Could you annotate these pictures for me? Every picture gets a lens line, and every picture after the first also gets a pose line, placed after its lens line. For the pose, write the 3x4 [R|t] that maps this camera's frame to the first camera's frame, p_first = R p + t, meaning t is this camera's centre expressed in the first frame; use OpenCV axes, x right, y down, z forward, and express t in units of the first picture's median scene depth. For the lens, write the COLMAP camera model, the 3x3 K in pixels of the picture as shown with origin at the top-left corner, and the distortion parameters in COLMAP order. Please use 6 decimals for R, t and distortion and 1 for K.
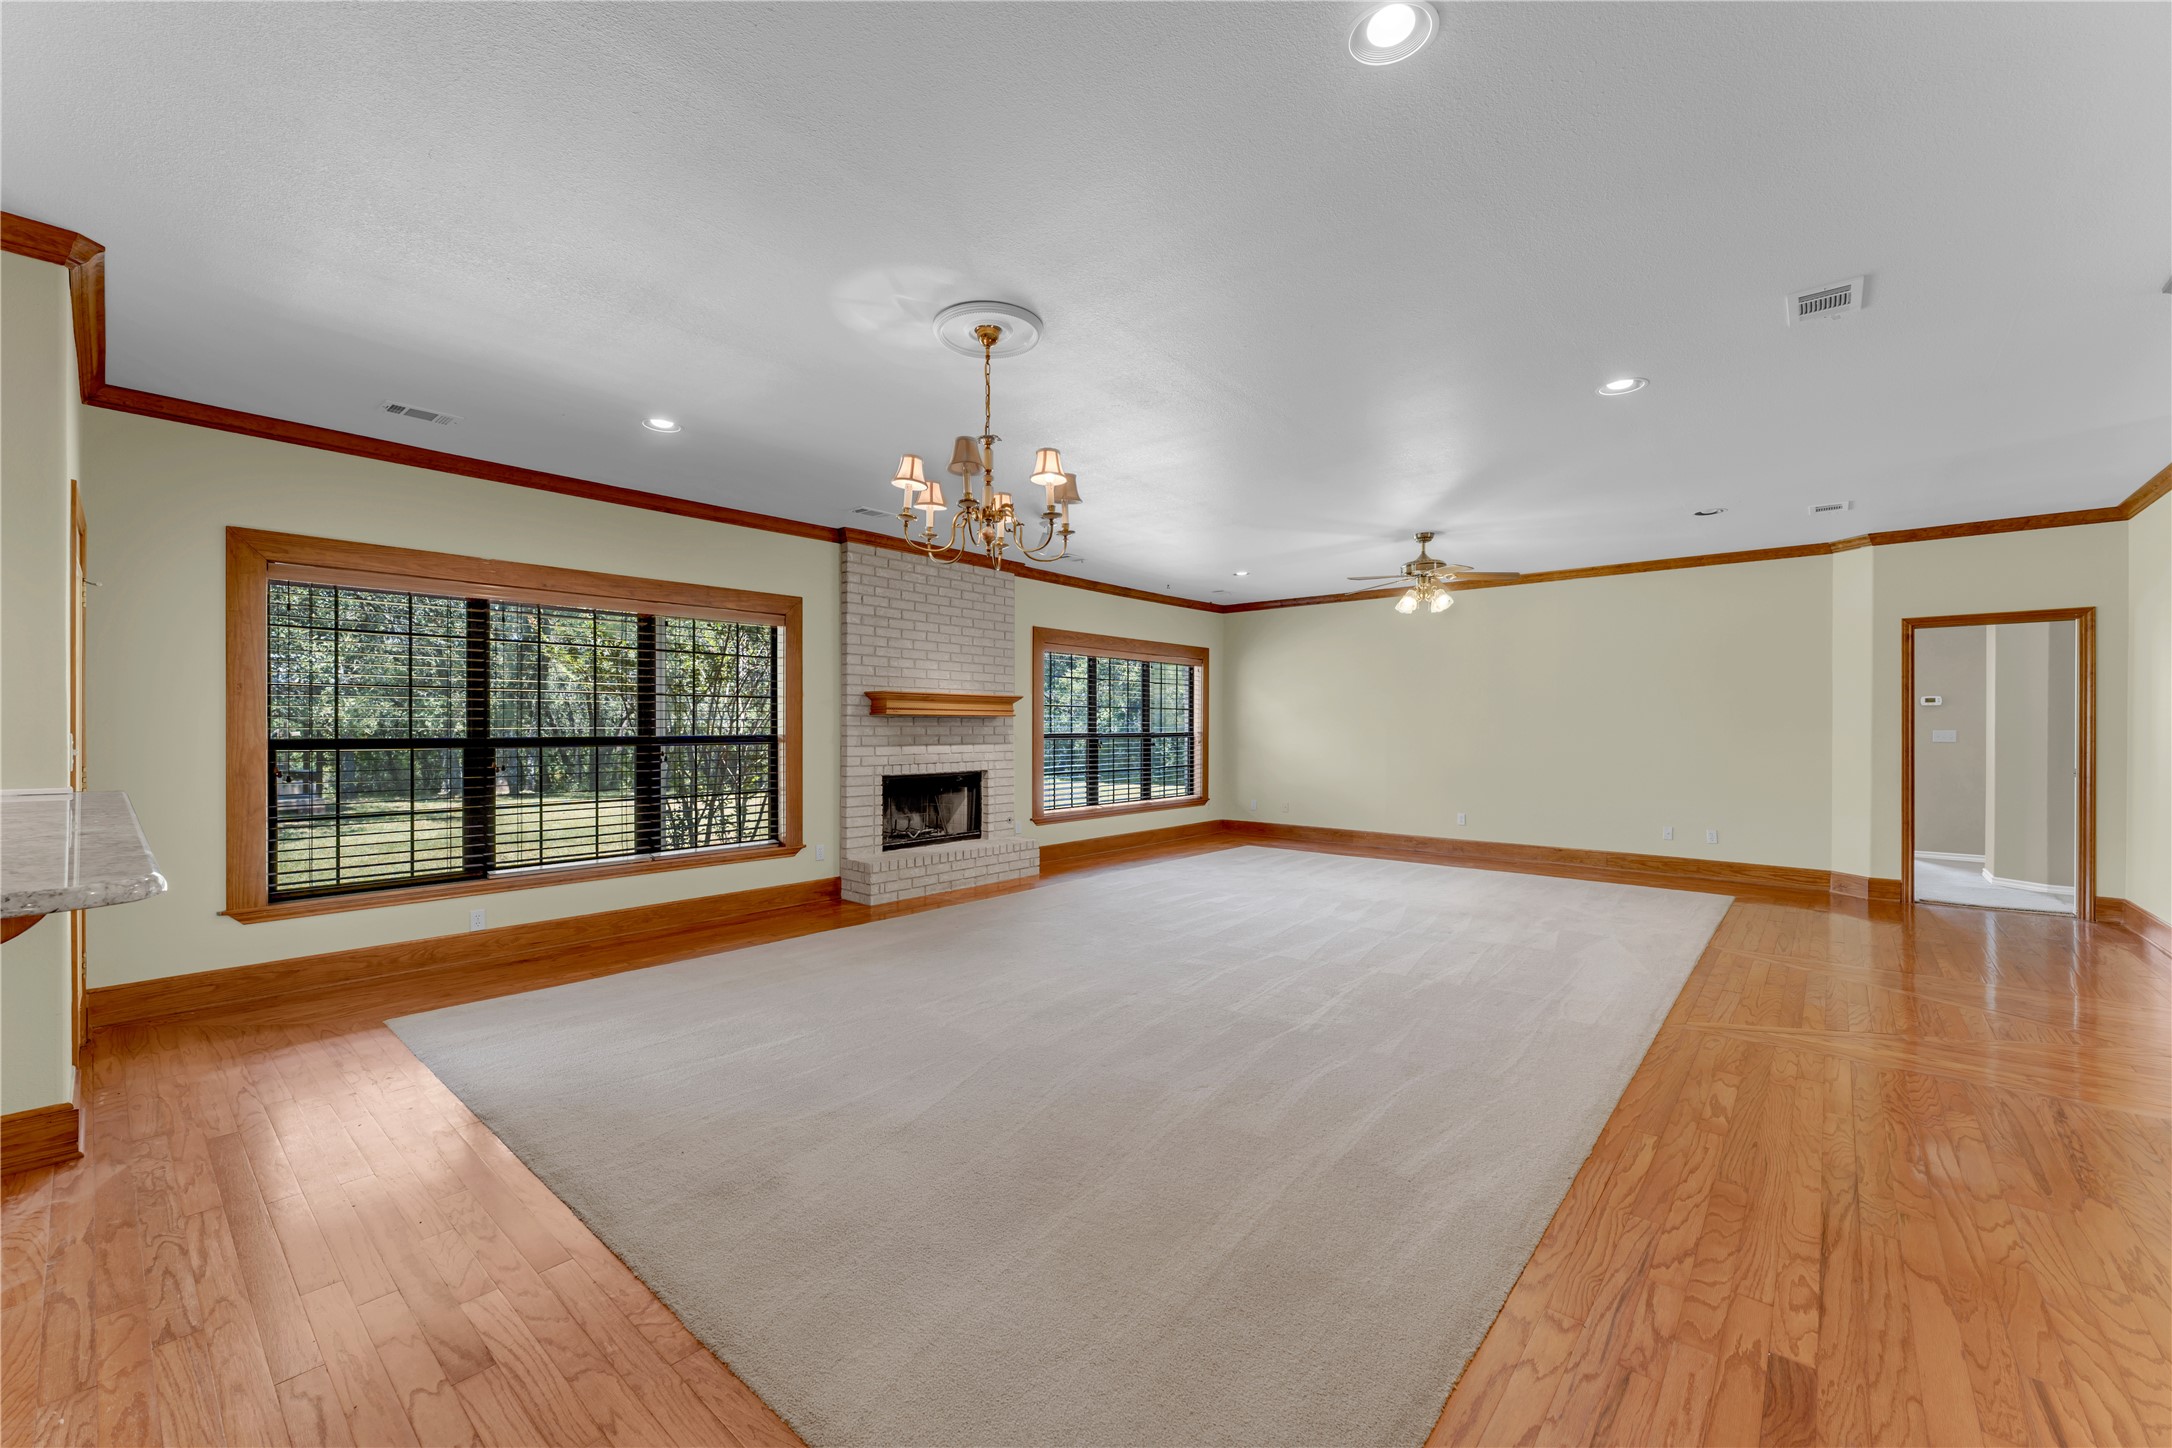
lens RADIAL K [[880.1, 0, 1079.6], [0, 880.1, 725.0], [0, 0, 1]] dist [-0.002003, 0.000092]
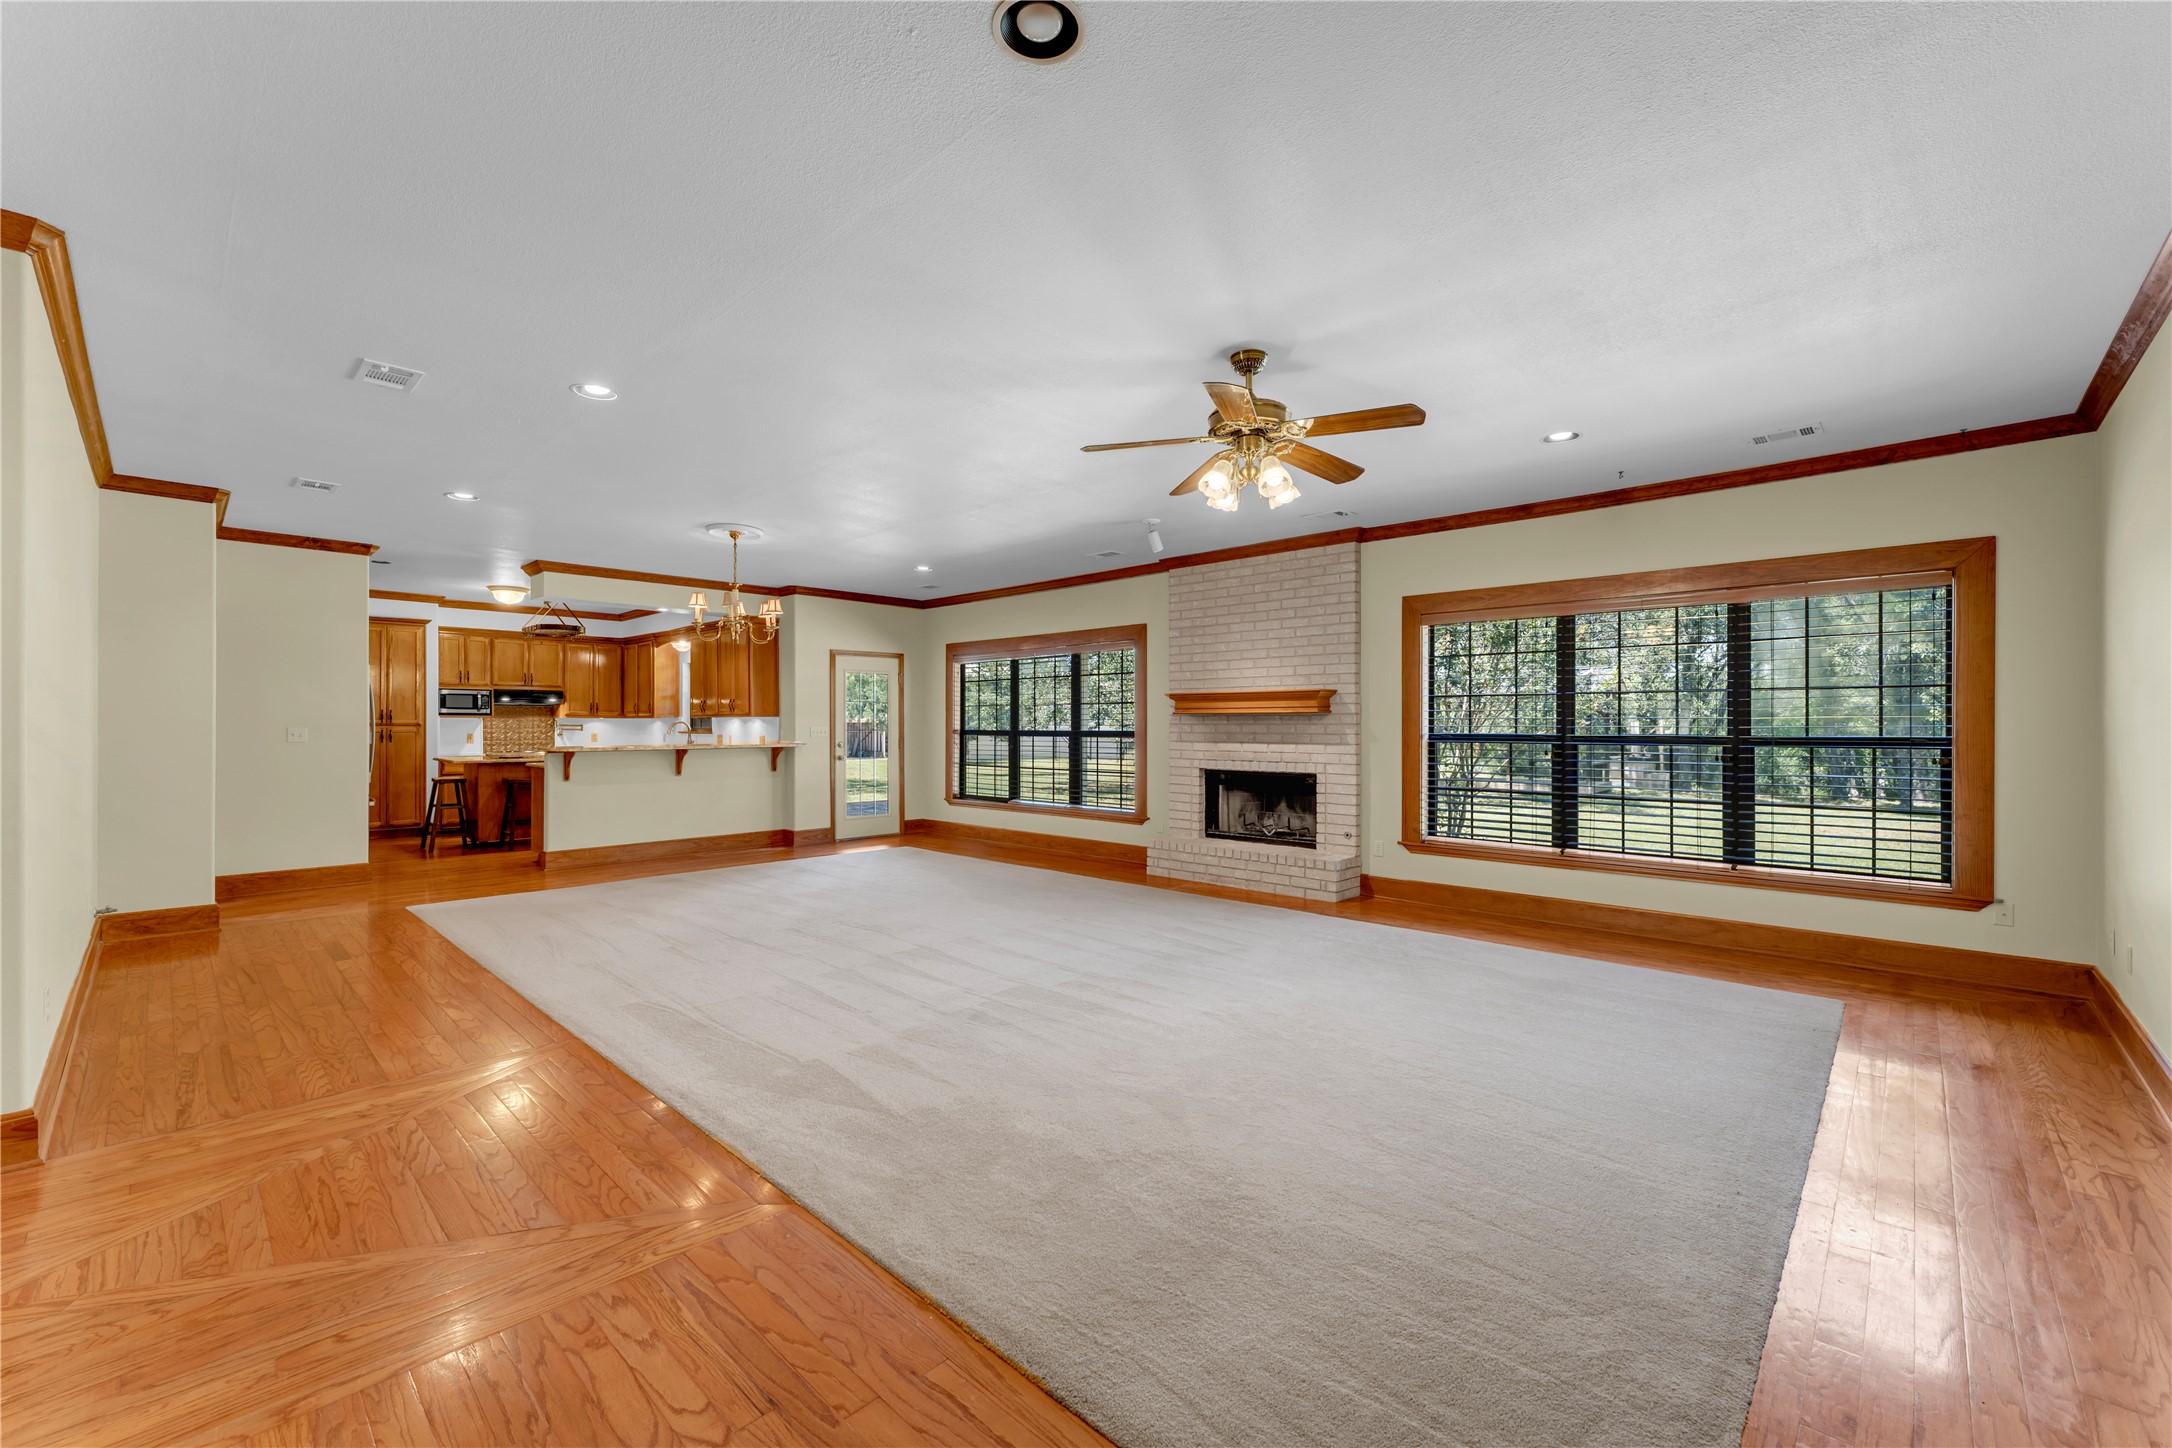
lens RADIAL K [[880.1, 0, 1079.6], [0, 880.1, 725.0], [0, 0, 1]] dist [-0.002003, 0.000092]
pose [[-0.061768, 0.005389, -0.998076, 0.843890], [0.005673, 0.999971, 0.005048, -0.003998], [0.998074, -0.005350, -0.061797, 0.859306]]
